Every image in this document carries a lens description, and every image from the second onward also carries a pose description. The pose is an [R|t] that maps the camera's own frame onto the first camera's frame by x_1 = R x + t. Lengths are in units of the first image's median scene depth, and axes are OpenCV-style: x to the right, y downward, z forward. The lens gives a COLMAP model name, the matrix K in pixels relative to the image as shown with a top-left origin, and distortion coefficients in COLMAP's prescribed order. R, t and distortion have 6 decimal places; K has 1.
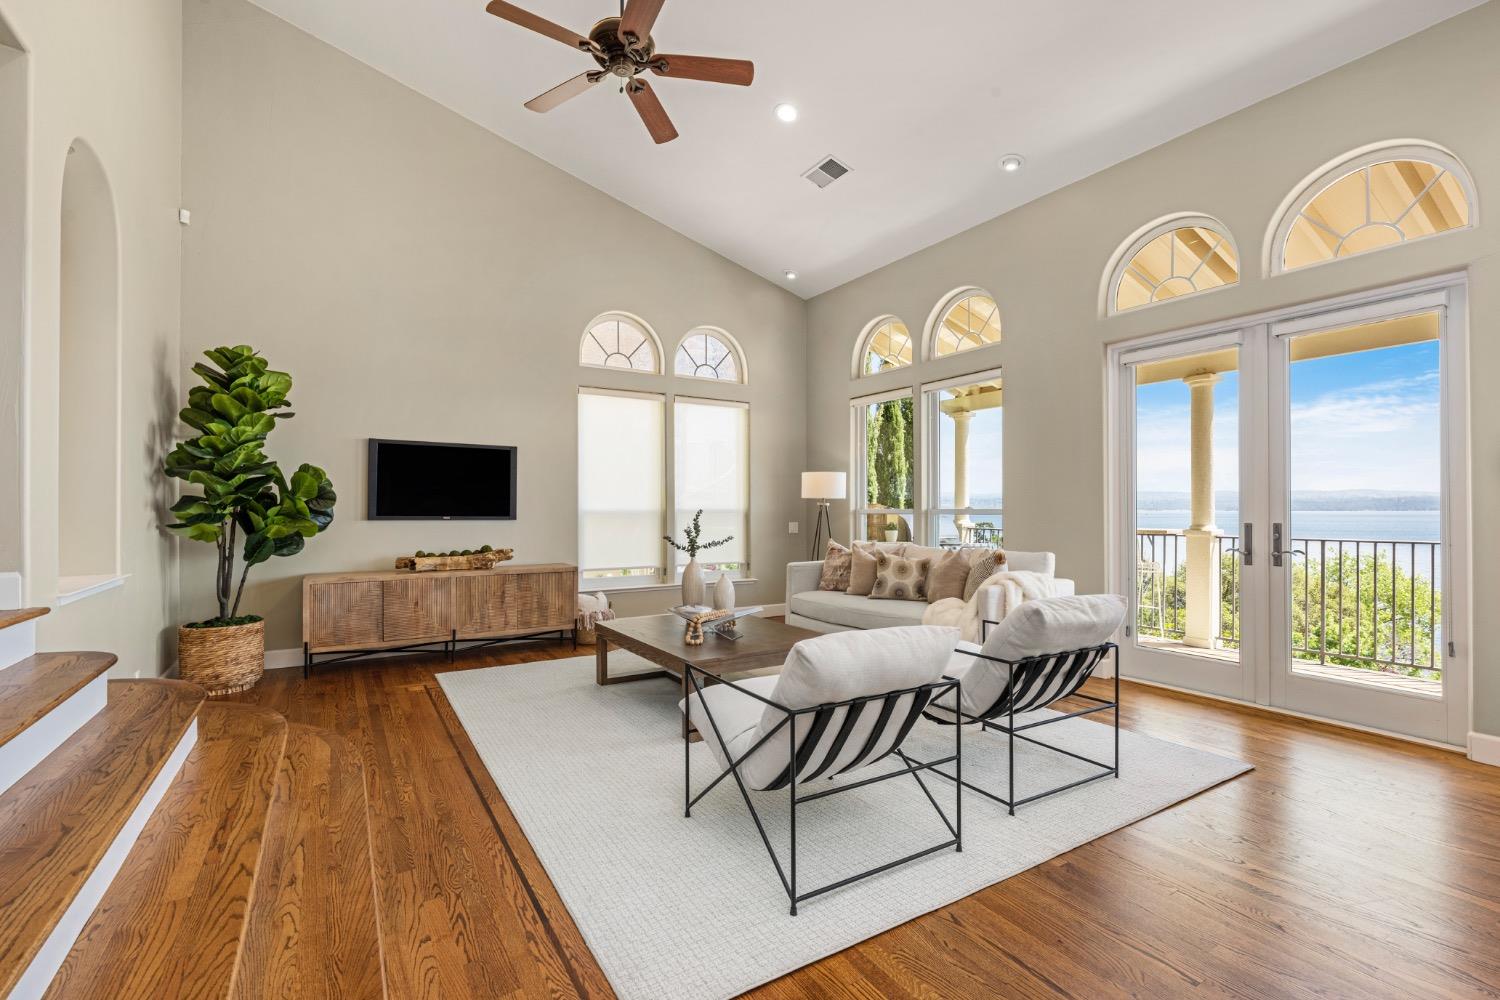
lens RADIAL K [[664.8, 0, 748.4], [0, 664.8, 502.9], [0, 0, 1]] dist [-0.000587, 0.000568]
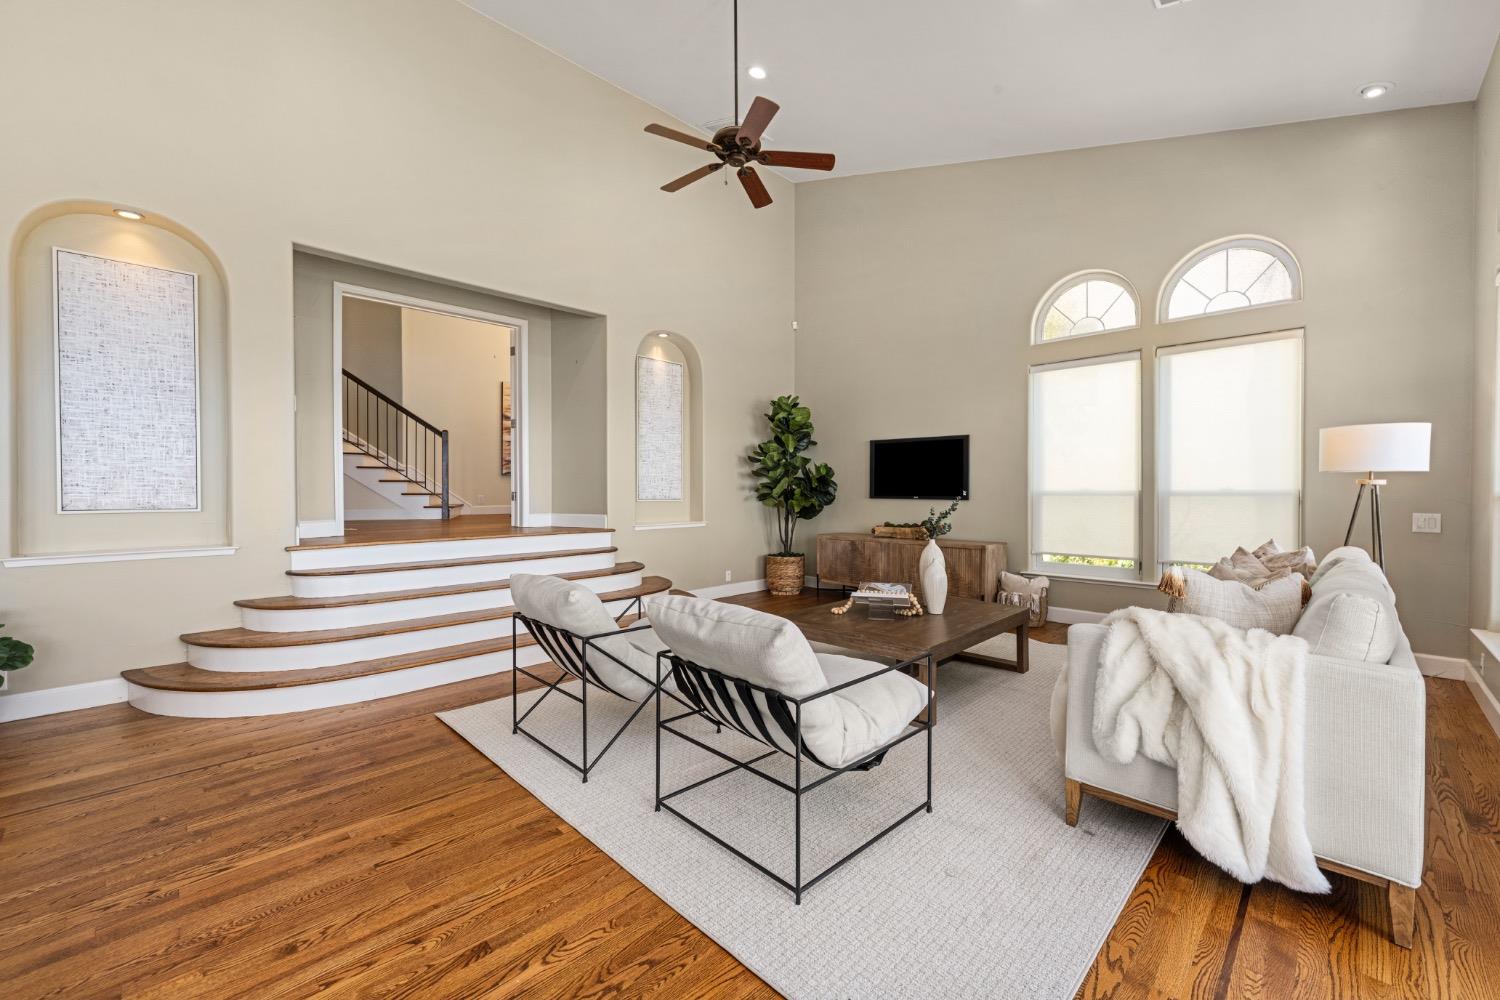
lens RADIAL K [[603.9, 0, 756.1], [0, 603.9, 496.8], [0, 0, 1]] dist [-0.000498, 0.000034]
pose [[0.228630, 0.009806, -0.973464, 0.743973], [0.009885, 0.999874, 0.012394, 0.005035], [0.973463, -0.012457, 0.228505, 0.554106]]
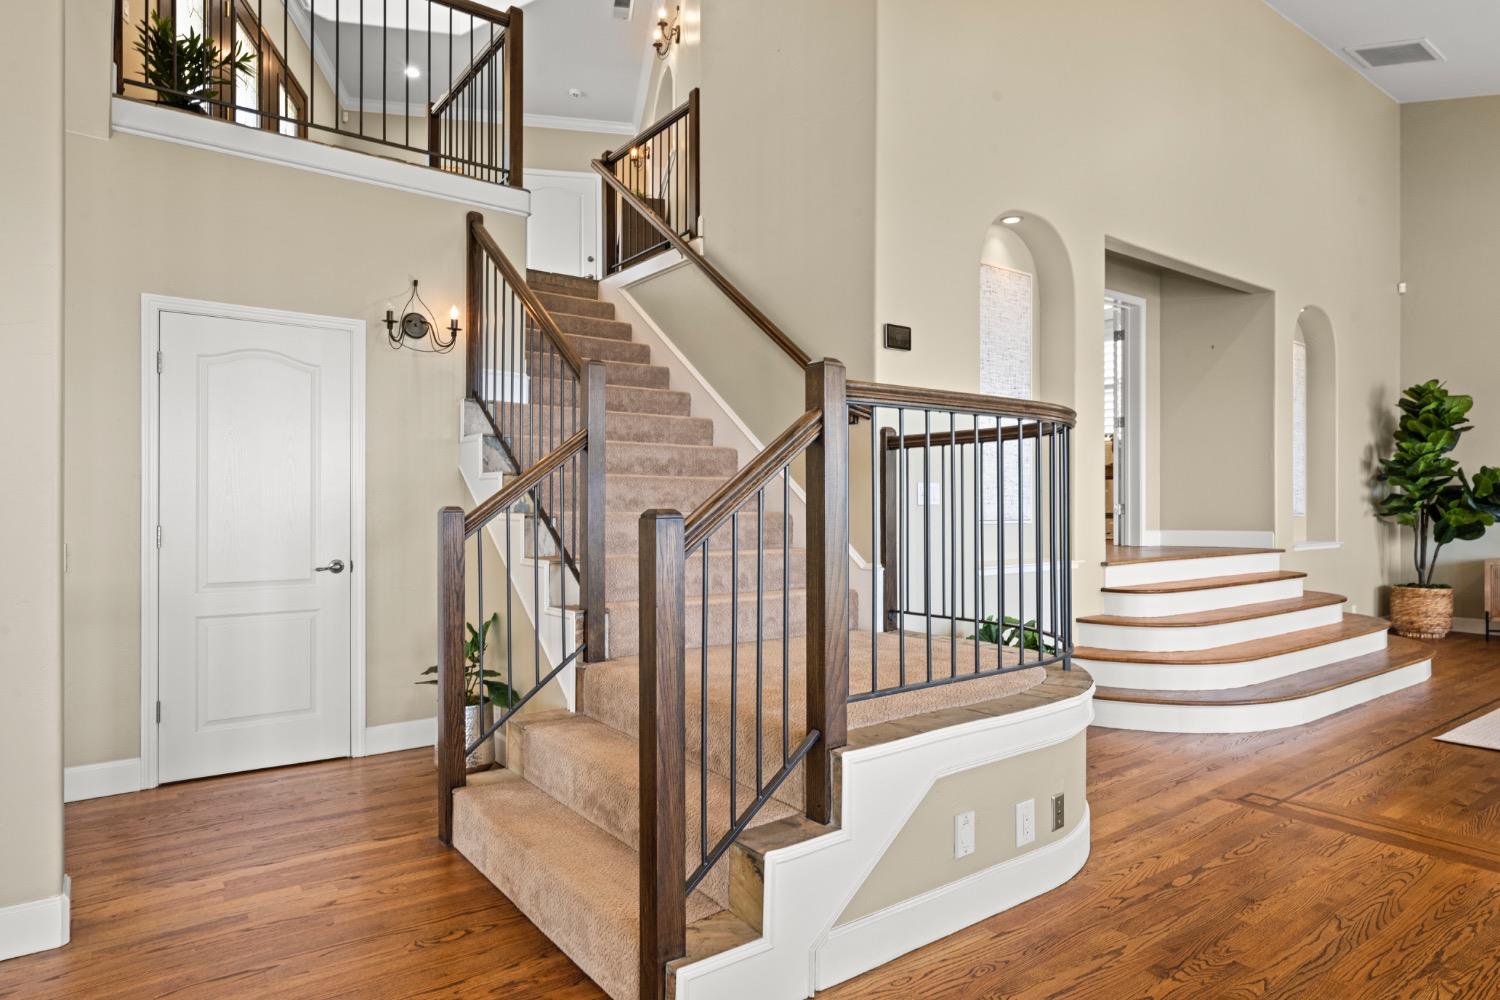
lens RADIAL K [[864.5, 0, 742.2], [0, 864.5, 505.5], [0, 0, 1]] dist [0.006520, 0.001122]
pose [[0.075854, 0.000546, -0.997119, 0.870396], [0.008990, 0.999959, 0.001231, -0.000061], [0.997078, -0.009058, 0.075846, -0.514538]]
